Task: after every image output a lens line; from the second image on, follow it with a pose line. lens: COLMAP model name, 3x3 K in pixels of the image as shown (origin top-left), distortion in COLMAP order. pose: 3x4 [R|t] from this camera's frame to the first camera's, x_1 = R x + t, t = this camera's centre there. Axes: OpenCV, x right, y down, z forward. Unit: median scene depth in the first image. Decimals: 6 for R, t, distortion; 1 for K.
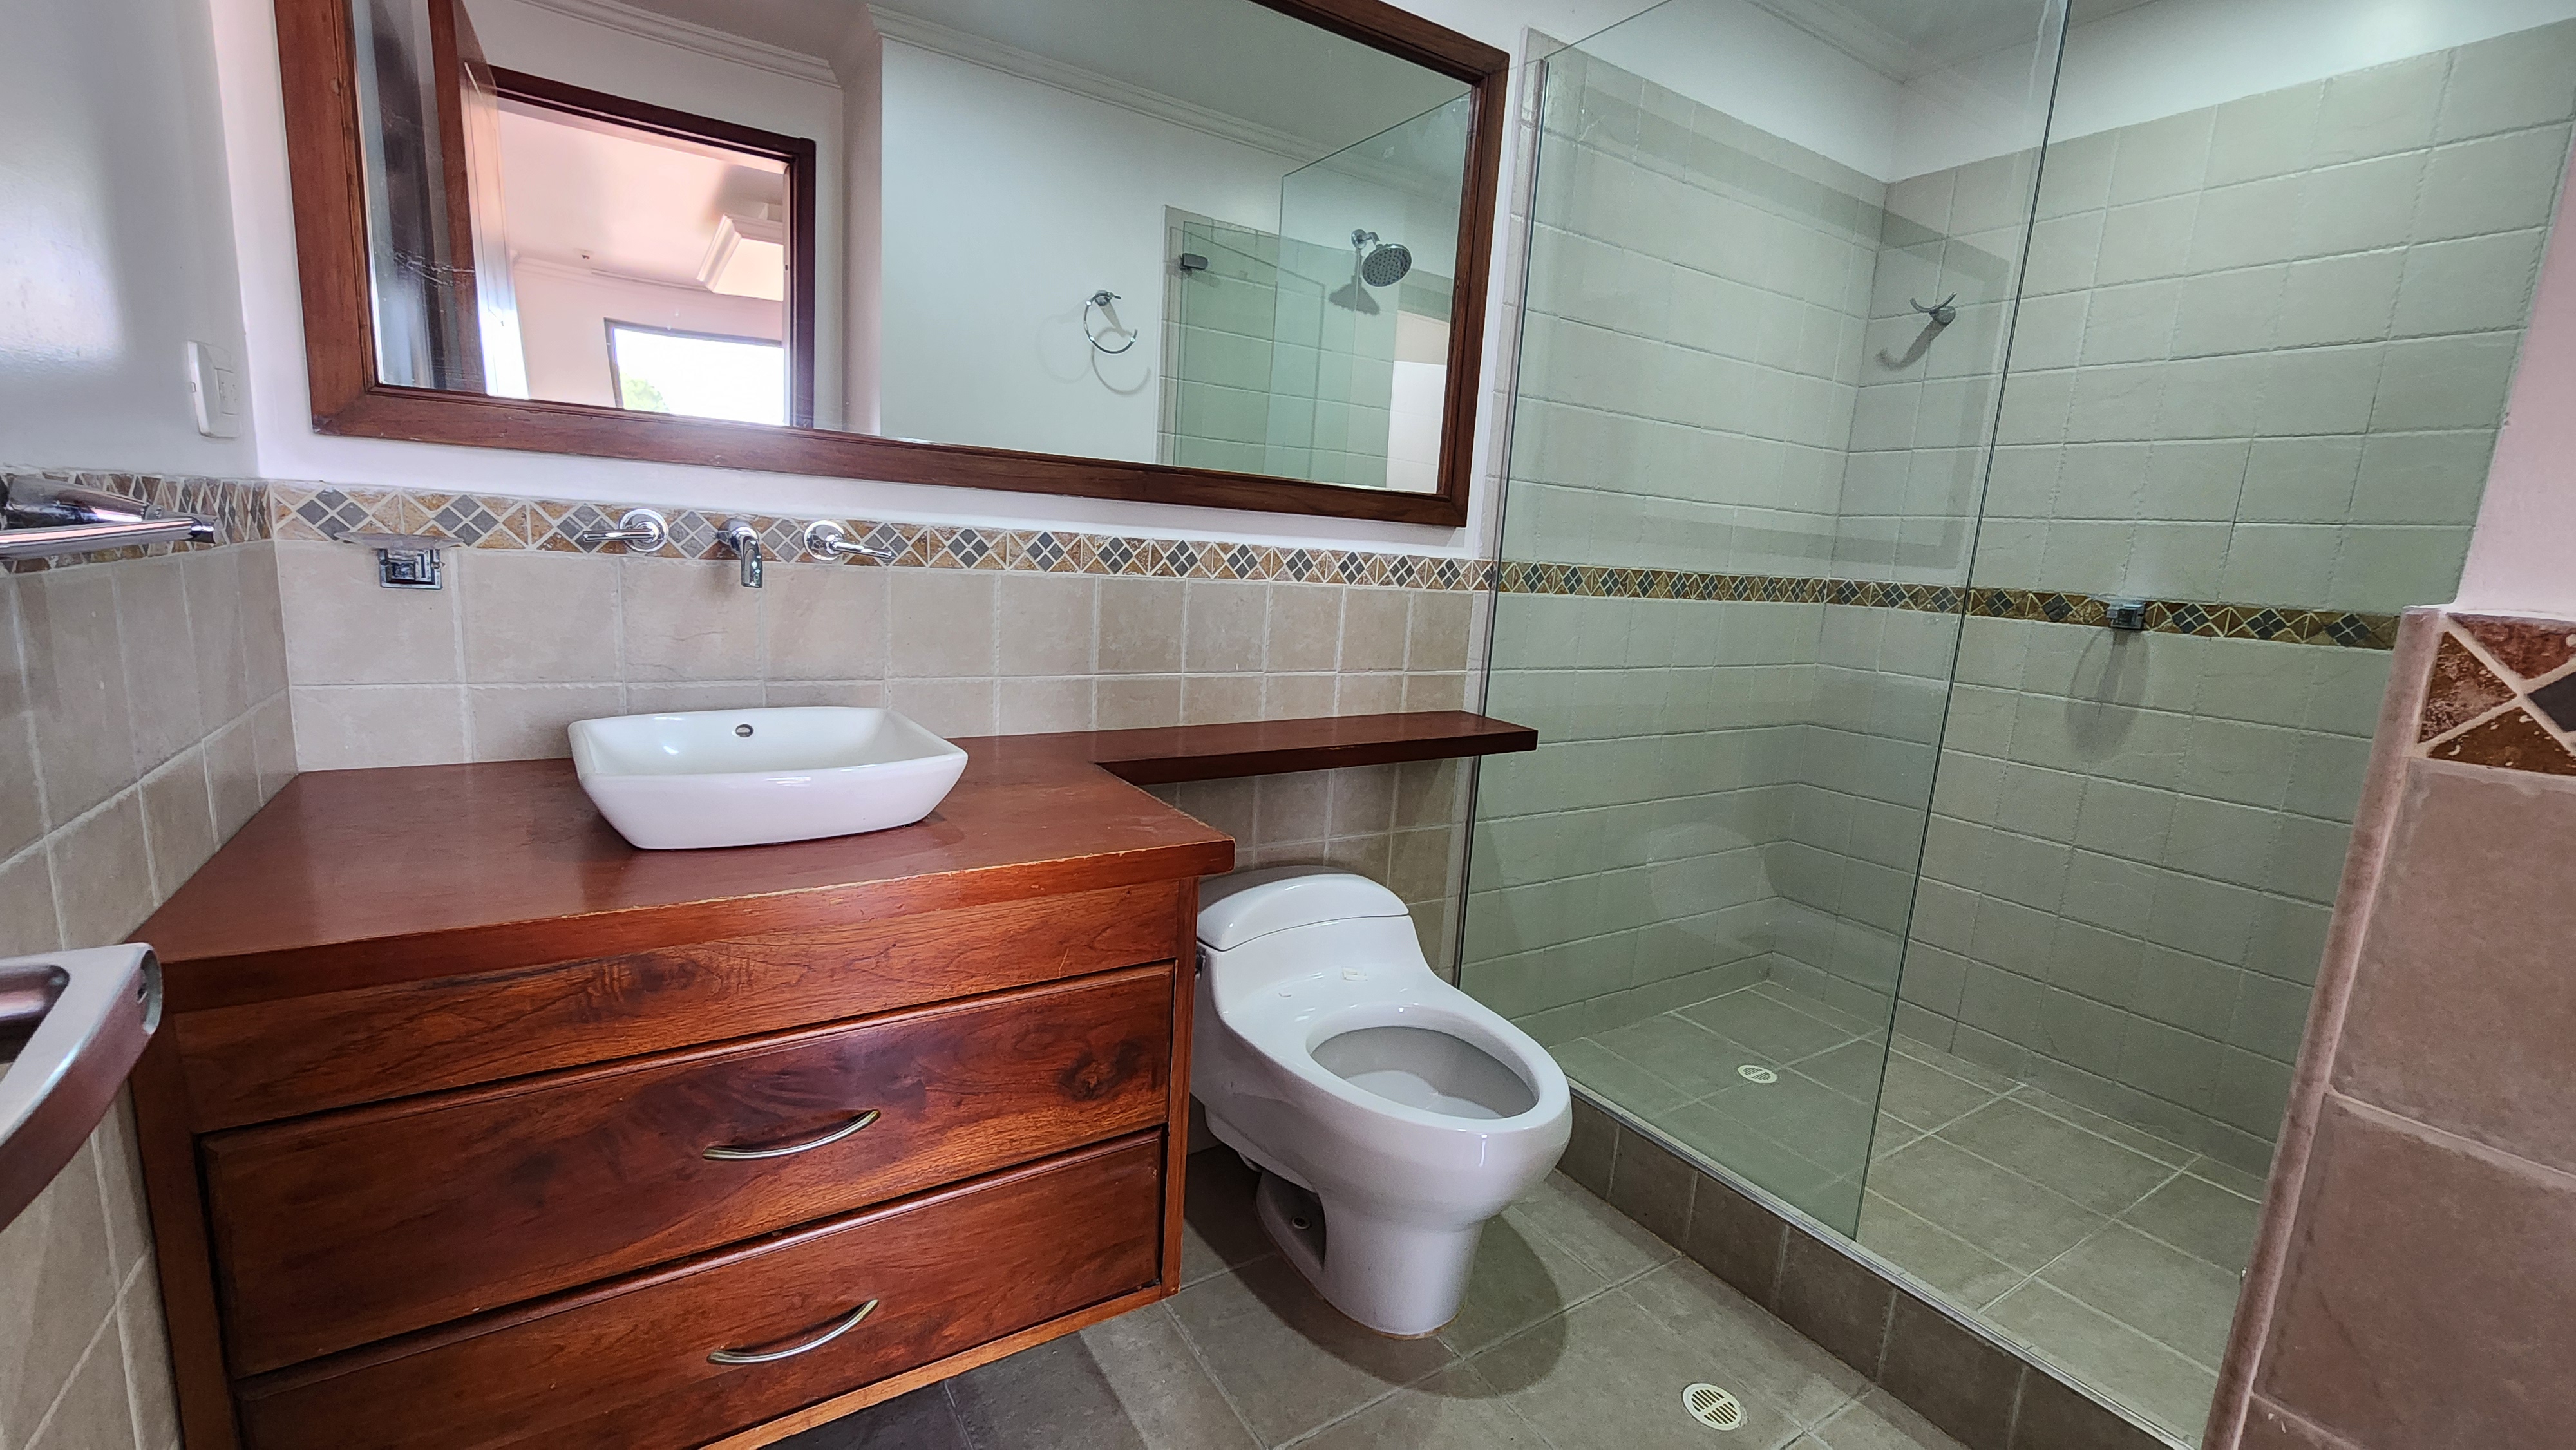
lens RADIAL K [[1062.2, 0, 1281.1], [0, 1062.2, 749.5], [0, 0, 1]] dist [-0.002008, 0.000498]
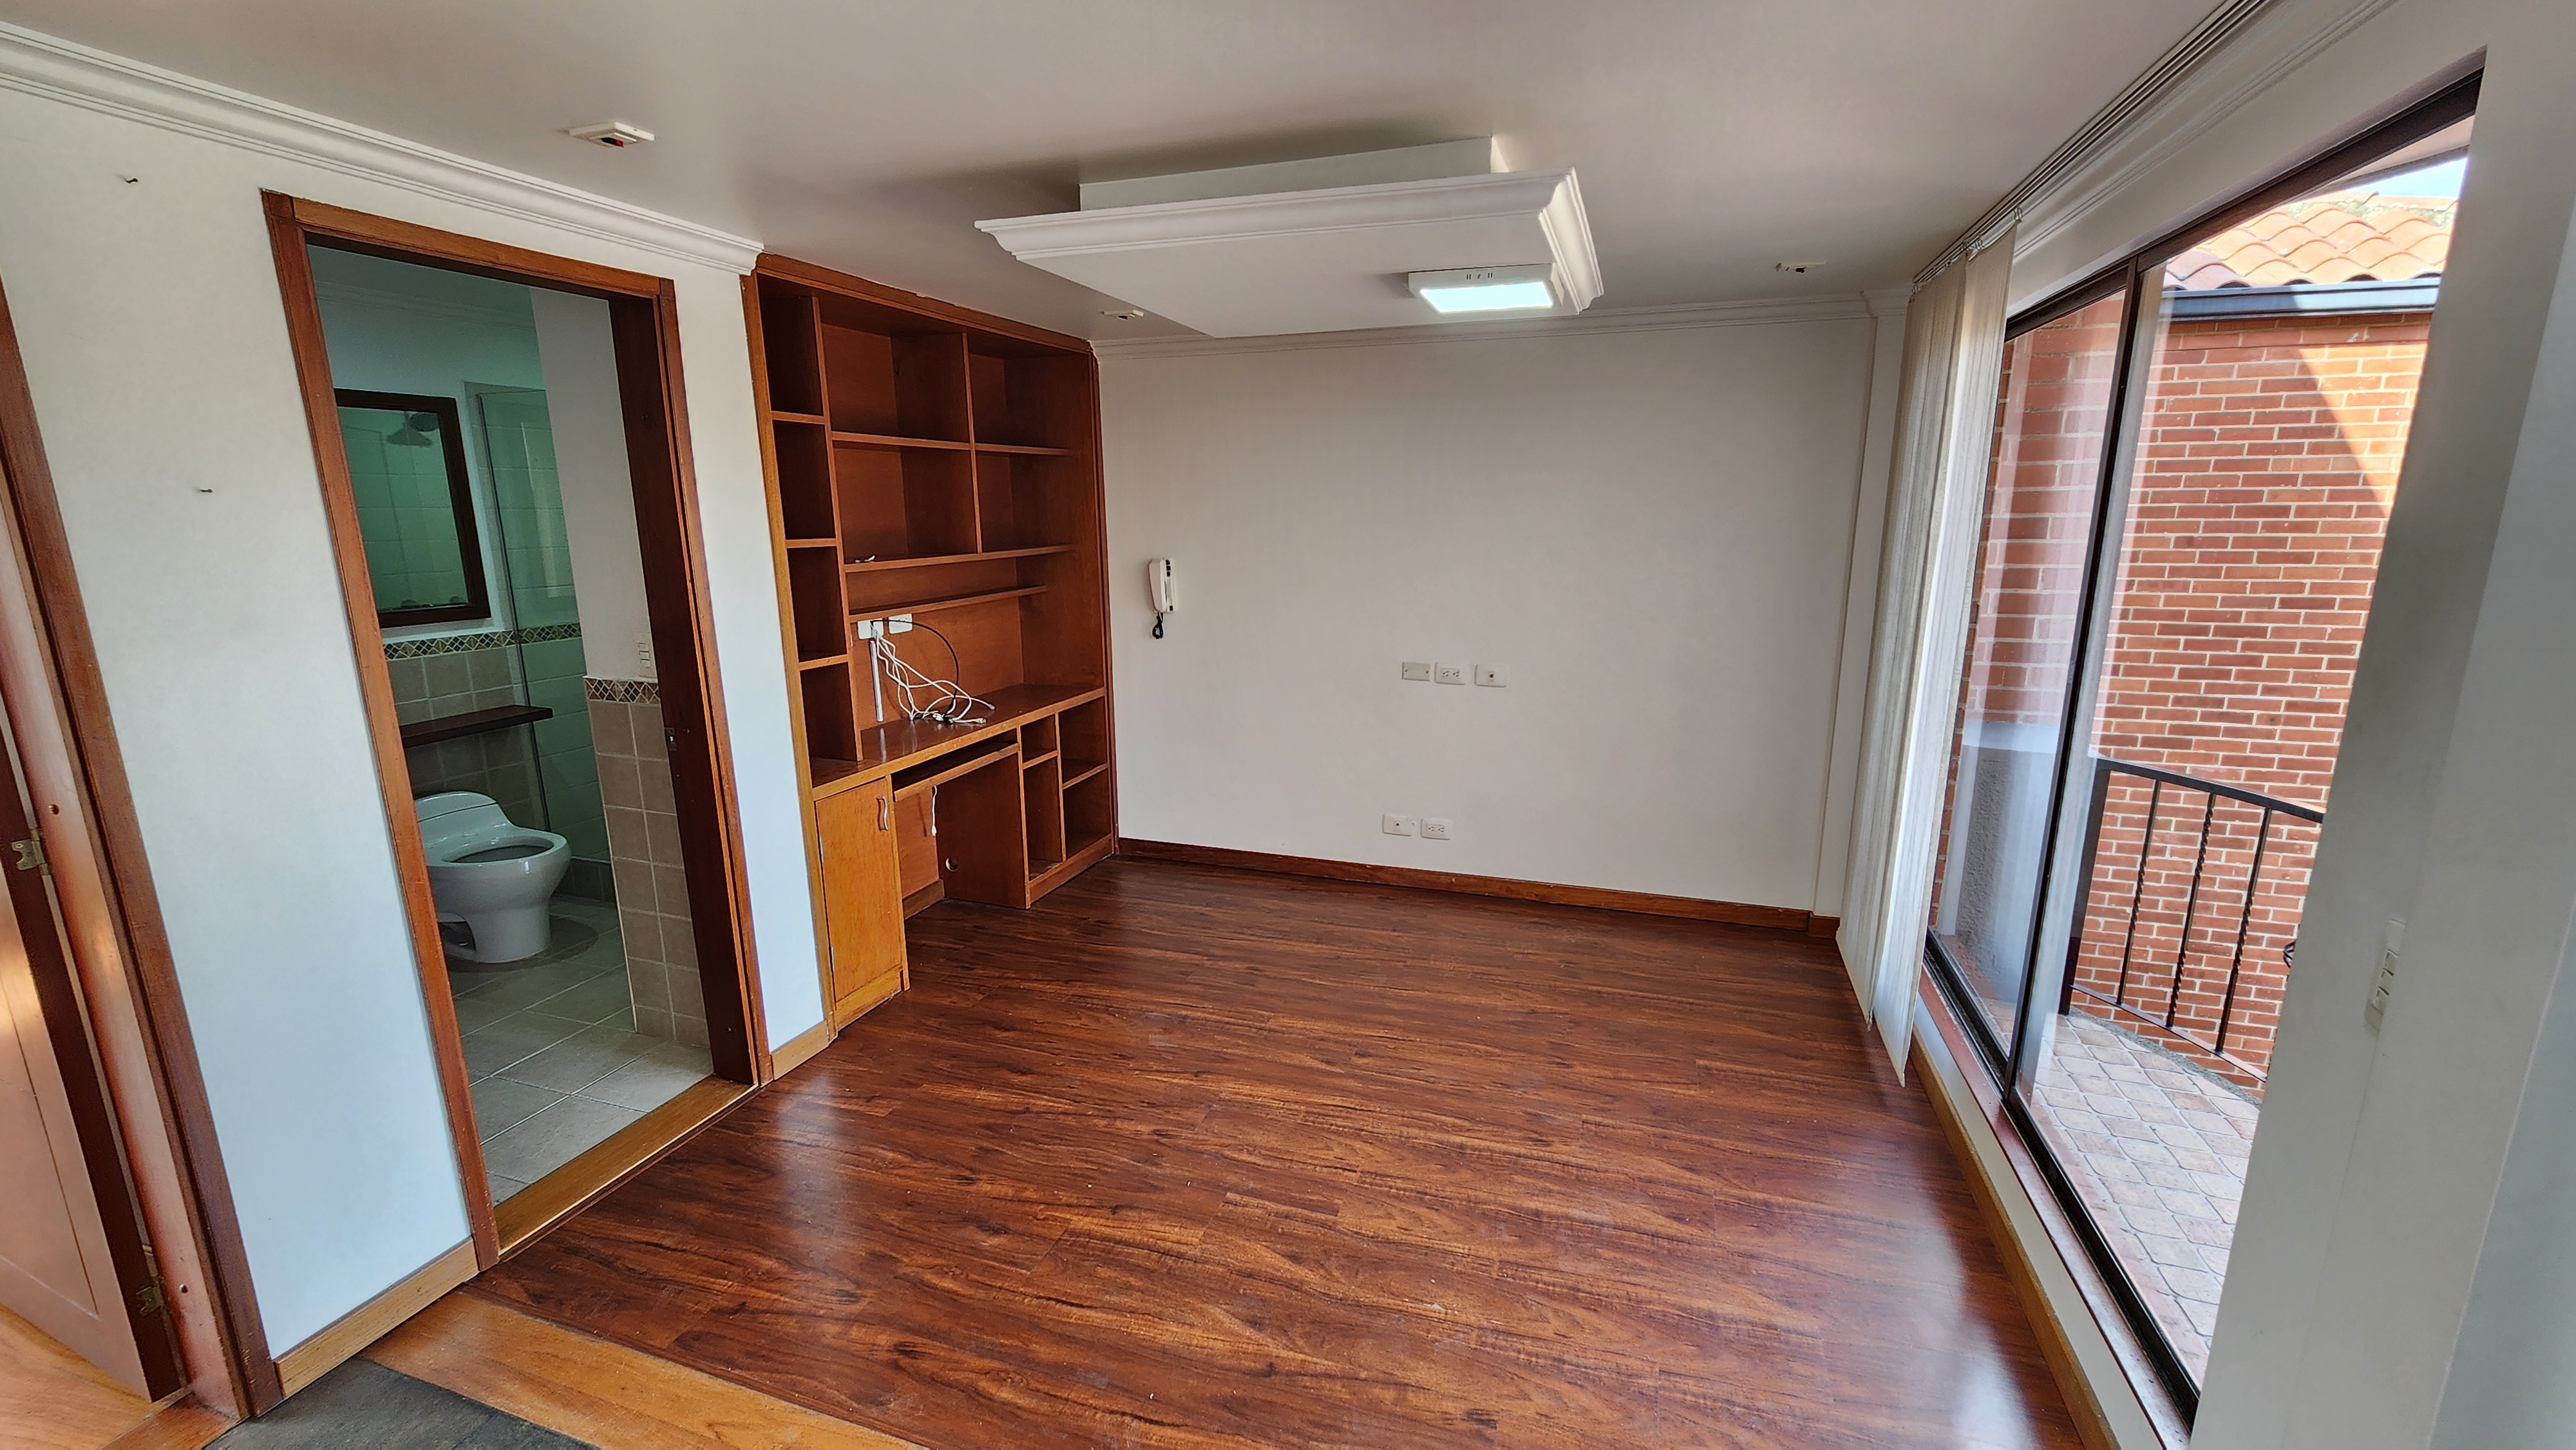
lens RADIAL K [[1062.2, 0, 1280.4], [0, 1062.2, 735.9], [0, 0, 1]] dist [-0.002008, 0.000498]
pose [[0.784093, -0.195137, 0.589169, 0.114485], [0.162048, 0.980726, 0.109162, 0.040117], [-0.599115, 0.009881, 0.800602, -1.542264]]
